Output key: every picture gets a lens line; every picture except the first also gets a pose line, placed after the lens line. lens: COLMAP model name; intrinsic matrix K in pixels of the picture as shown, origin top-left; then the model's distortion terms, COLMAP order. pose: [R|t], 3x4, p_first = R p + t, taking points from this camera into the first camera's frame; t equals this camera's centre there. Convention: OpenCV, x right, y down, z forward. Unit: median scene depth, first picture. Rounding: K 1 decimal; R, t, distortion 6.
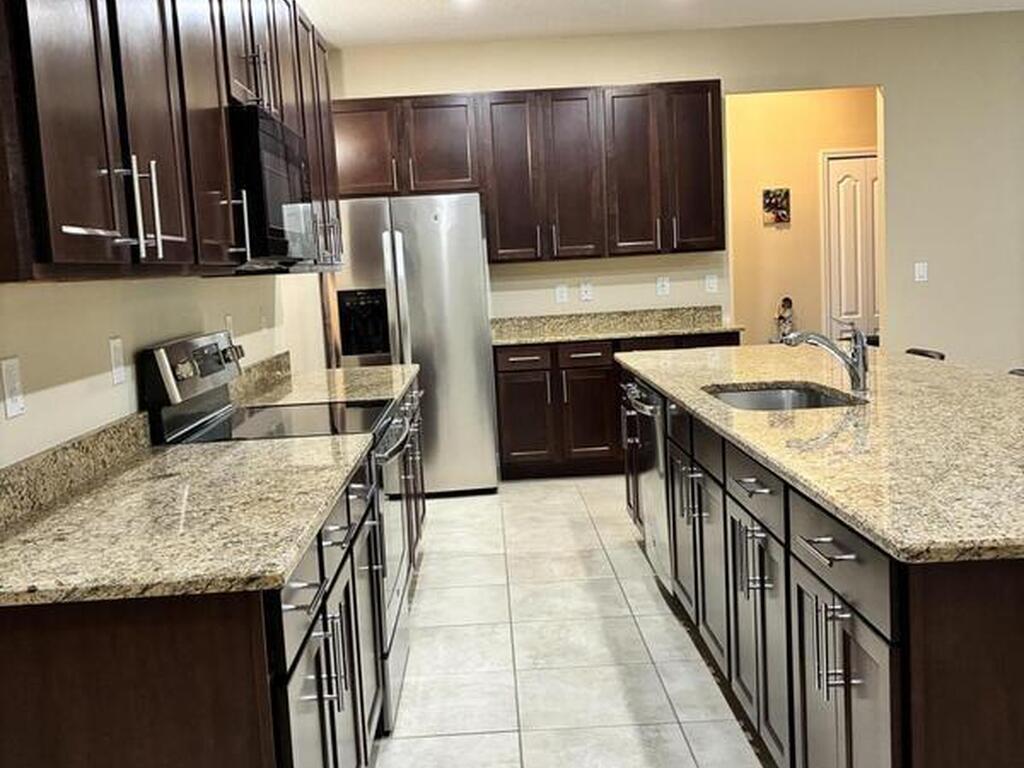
lens RADIAL K [[1039.9, 0, 508.9], [0, 1039.9, 384.0], [0, 0, 1]] dist [0.030417, 0.000000]
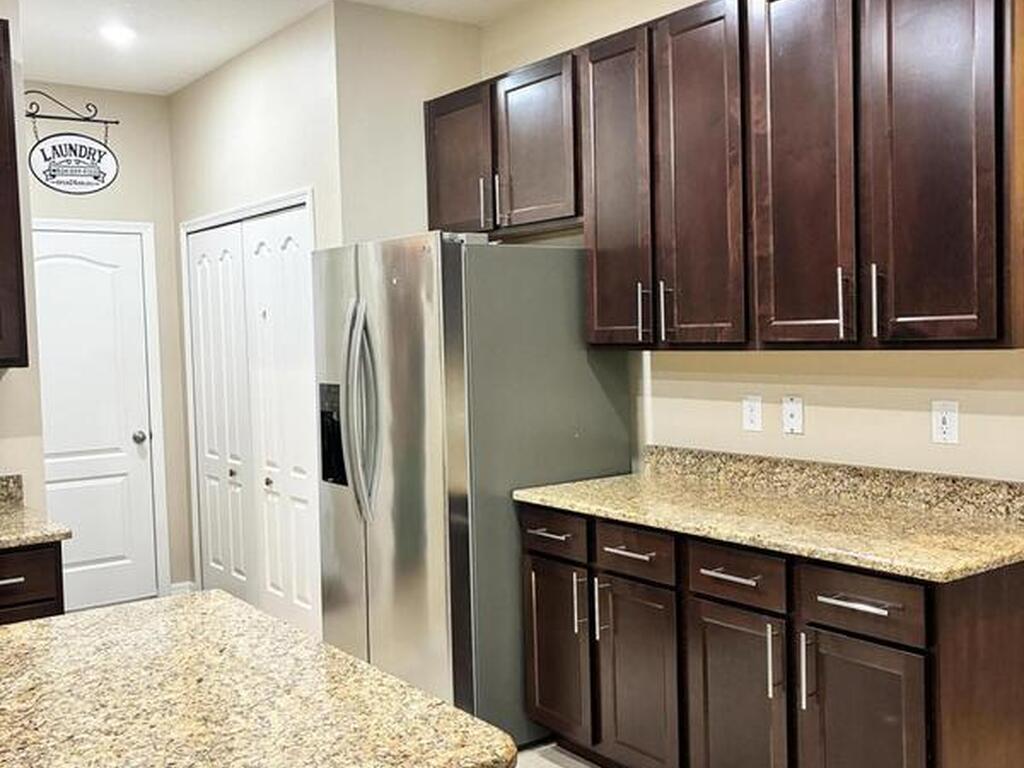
lens RADIAL K [[1039.9, 0, 505.9], [0, 1039.9, 383.6], [0, 0, 1]] dist [0.030417, 0.000000]
pose [[0.574638, 0.081938, -0.814295, 0.389470], [-0.098823, 0.994642, 0.030347, -0.104704], [0.812419, 0.063033, 0.579657, 0.613073]]
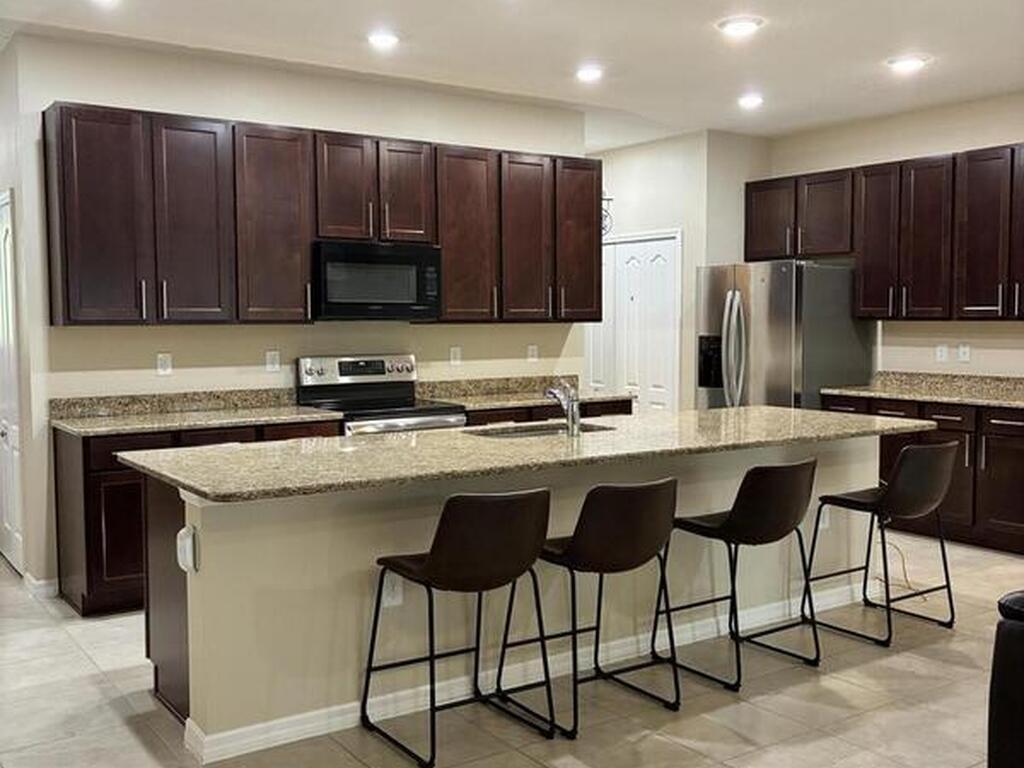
lens RADIAL K [[1039.9, 0, 510.8], [0, 1039.9, 385.9], [0, 0, 1]] dist [0.030417, 0.000000]
pose [[0.546749, 0.111022, -0.829903, 0.669607], [-0.122202, 0.991138, 0.052083, -0.057037], [0.828331, 0.072940, 0.555471, 0.089557]]
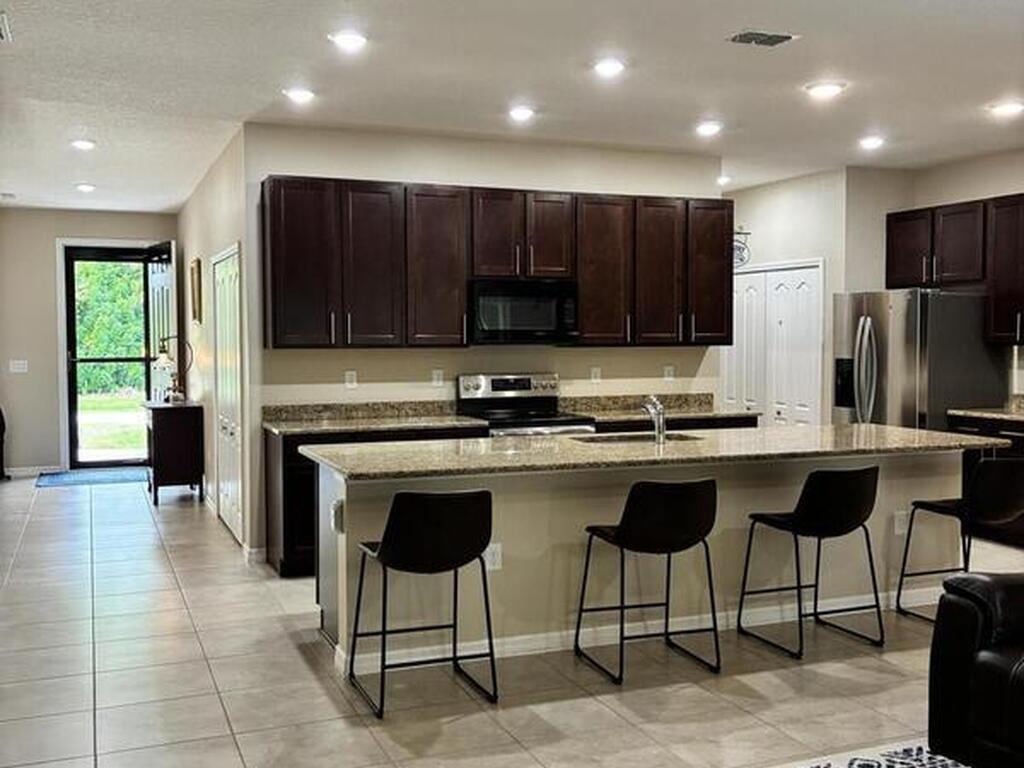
lens RADIAL K [[1039.9, 0, 503.1], [0, 1039.9, 379.5], [0, 0, 1]] dist [0.030417, 0.000000]
pose [[0.348985, 0.096406, -0.932156, 0.829405], [-0.123417, 0.990759, 0.056262, -0.072929], [0.928966, 0.095409, 0.357658, 0.094716]]
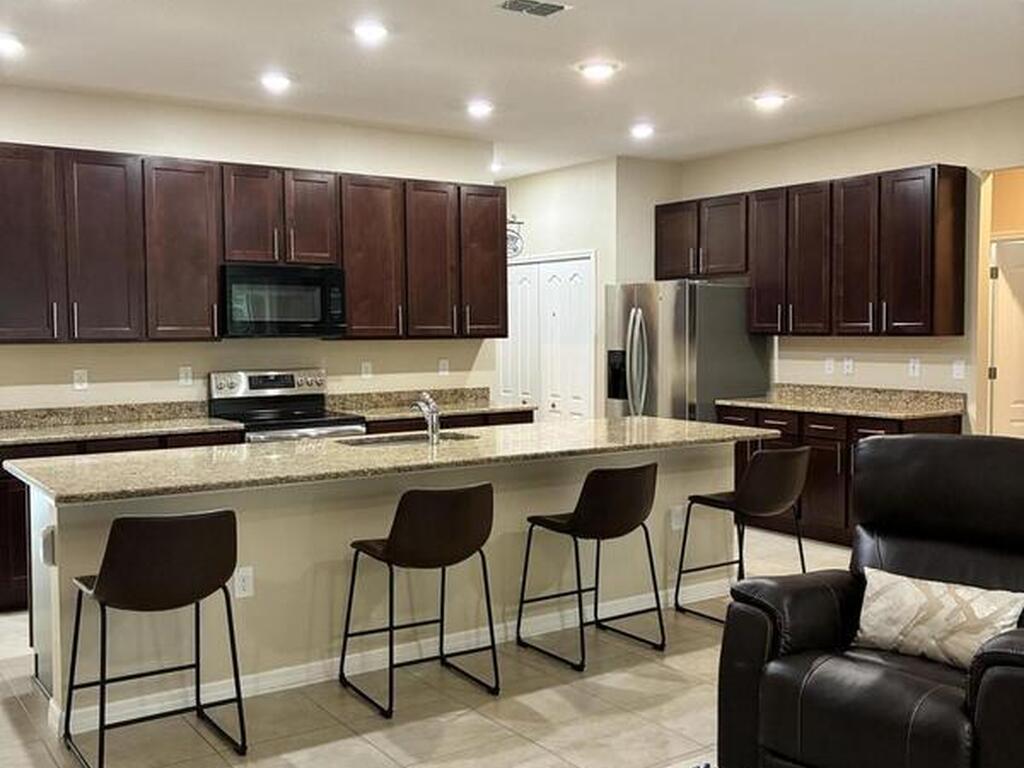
lens RADIAL K [[1039.9, 0, 509.6], [0, 1039.9, 377.8], [0, 0, 1]] dist [0.030417, 0.000000]
pose [[0.544069, 0.095013, -0.833643, 0.771695], [-0.119535, 0.992210, 0.035072, -0.073350], [0.830482, 0.080568, 0.551189, 0.131614]]
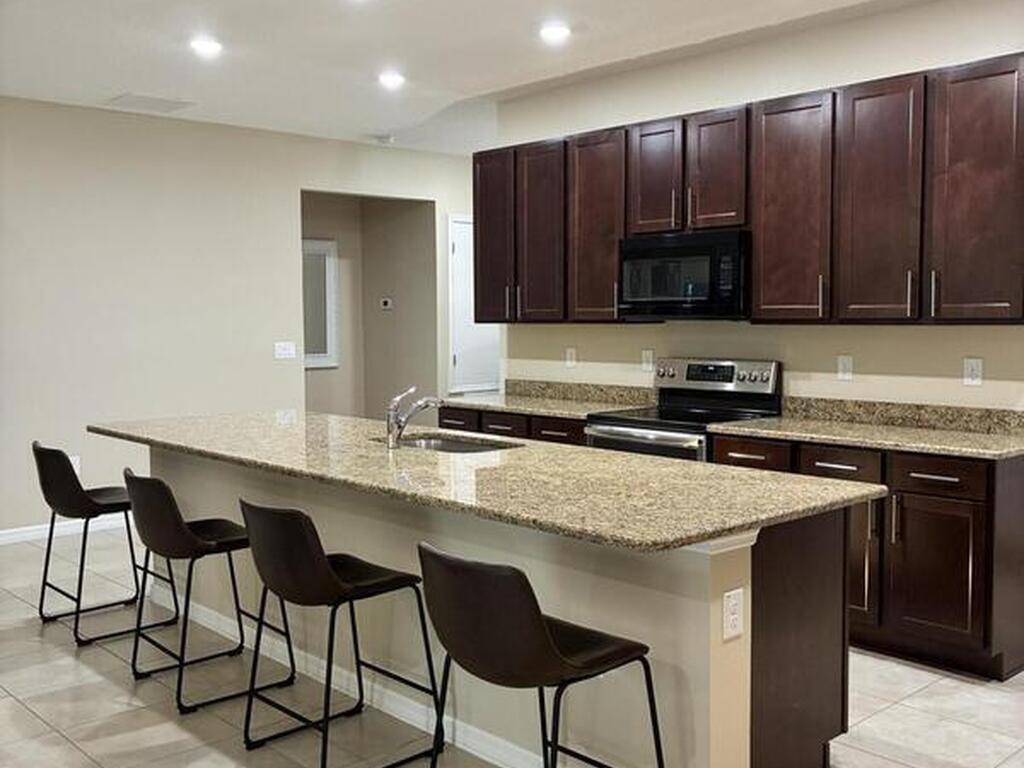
lens RADIAL K [[1039.9, 0, 478.0], [0, 1039.9, 369.4], [0, 0, 1]] dist [0.030417, 0.000000]
pose [[-0.761699, 0.096852, -0.640651, 0.501342], [-0.024059, 0.983855, 0.177341, -0.148503], [0.647484, 0.150494, -0.747072, 0.948232]]
